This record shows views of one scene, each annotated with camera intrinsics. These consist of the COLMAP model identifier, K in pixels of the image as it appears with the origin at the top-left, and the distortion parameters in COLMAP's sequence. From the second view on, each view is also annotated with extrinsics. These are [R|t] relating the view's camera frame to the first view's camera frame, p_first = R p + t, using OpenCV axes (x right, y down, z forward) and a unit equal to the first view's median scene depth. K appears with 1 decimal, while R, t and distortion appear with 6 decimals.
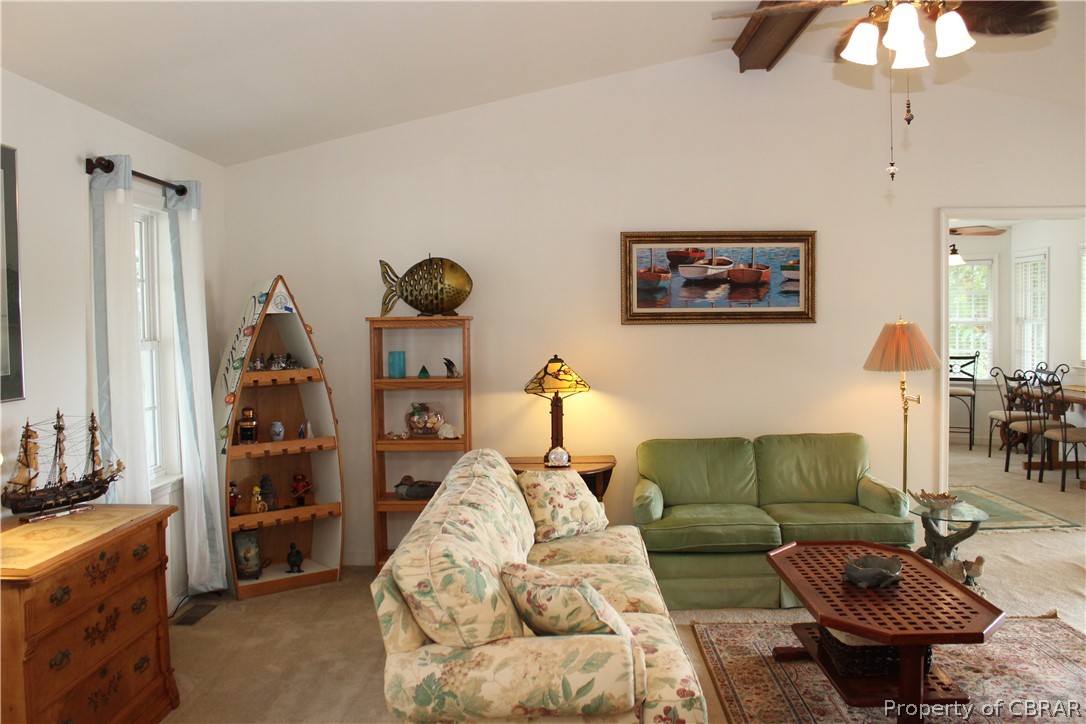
lens RADIAL K [[918.0, 0, 530.3], [0, 918.0, 362.7], [0, 0, 1]] dist [-0.154192, 0.122265]
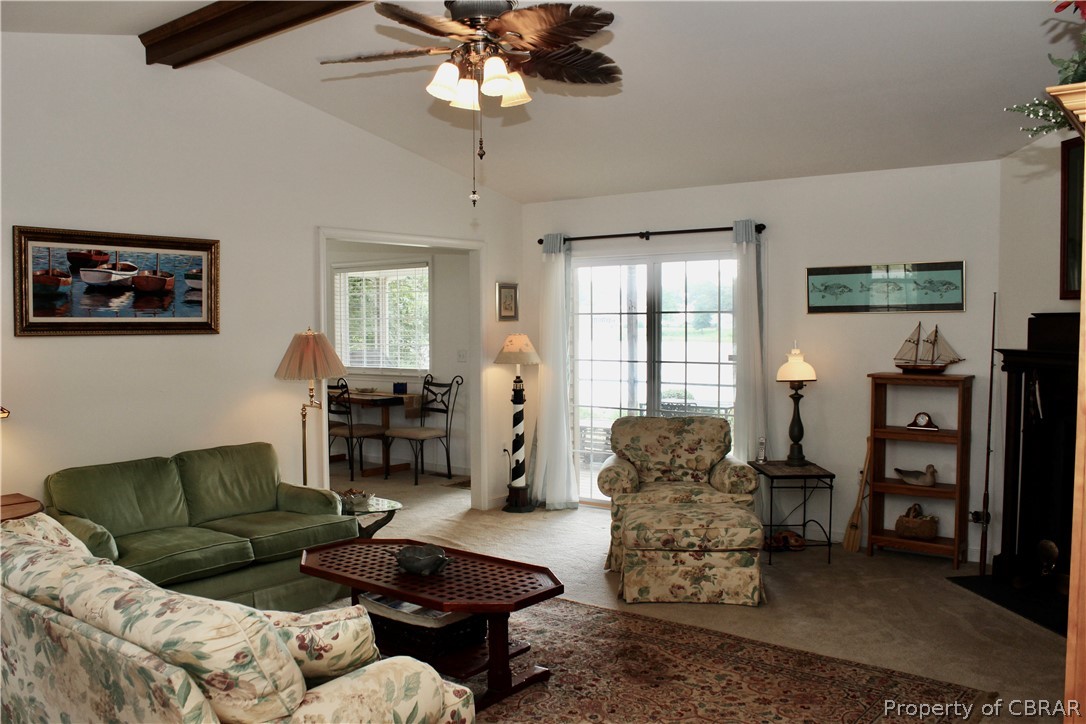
lens RADIAL K [[918.0, 0, 530.3], [0, 918.0, 362.7], [0, 0, 1]] dist [-0.154192, 0.122265]
pose [[0.592844, -0.022781, 0.804995, -0.276137], [0.033908, 0.999419, 0.003312, -0.004241], [-0.804603, 0.025332, 0.593272, 0.146376]]
